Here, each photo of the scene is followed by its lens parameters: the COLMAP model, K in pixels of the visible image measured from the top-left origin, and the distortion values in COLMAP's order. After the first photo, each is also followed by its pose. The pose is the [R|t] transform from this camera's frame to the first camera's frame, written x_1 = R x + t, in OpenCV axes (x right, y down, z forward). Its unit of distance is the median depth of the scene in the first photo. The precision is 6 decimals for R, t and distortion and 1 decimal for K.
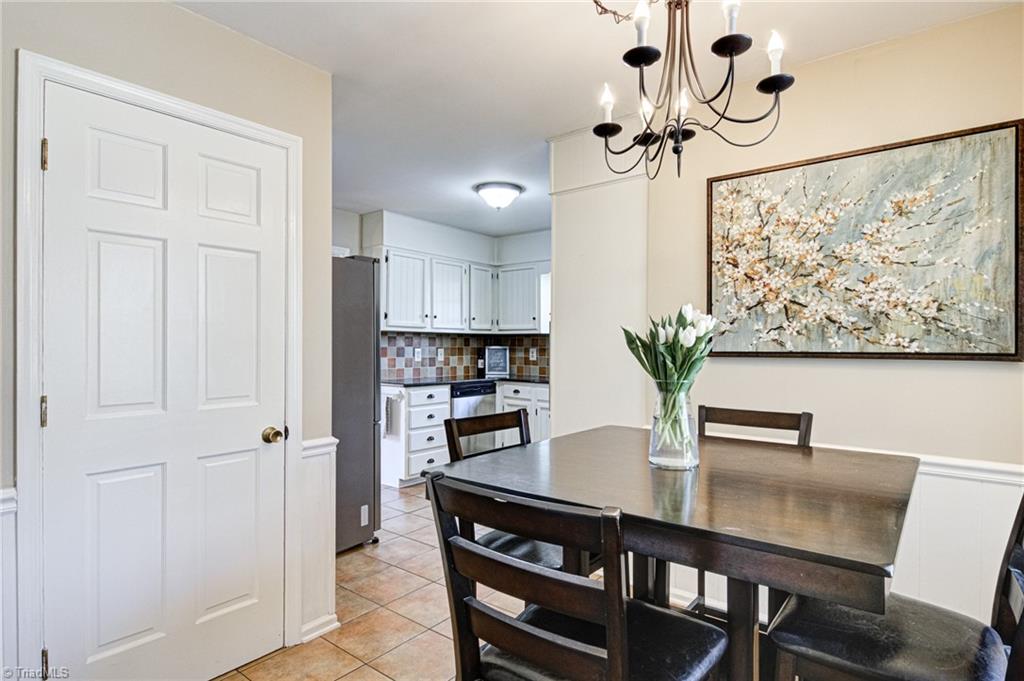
lens RADIAL K [[542.6, 0, 512.3], [0, 542.6, 352.3], [0, 0, 1]] dist [-0.000327, -0.000826]
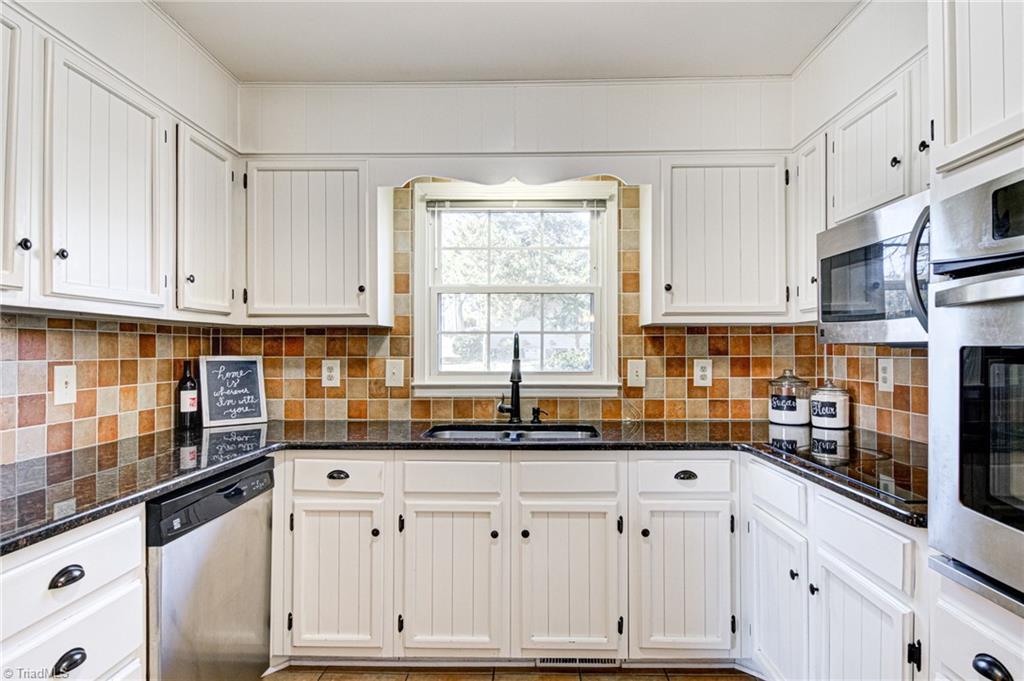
lens RADIAL K [[534.9, 0, 512.0], [0, 534.9, 340.5], [0, 0, 1]] dist [0.002196, -0.000131]
pose [[0.787387, 0.005458, 0.616435, -0.116047], [0.013763, 0.999556, -0.026429, -0.009472], [-0.616305, 0.029293, 0.786963, 0.574827]]
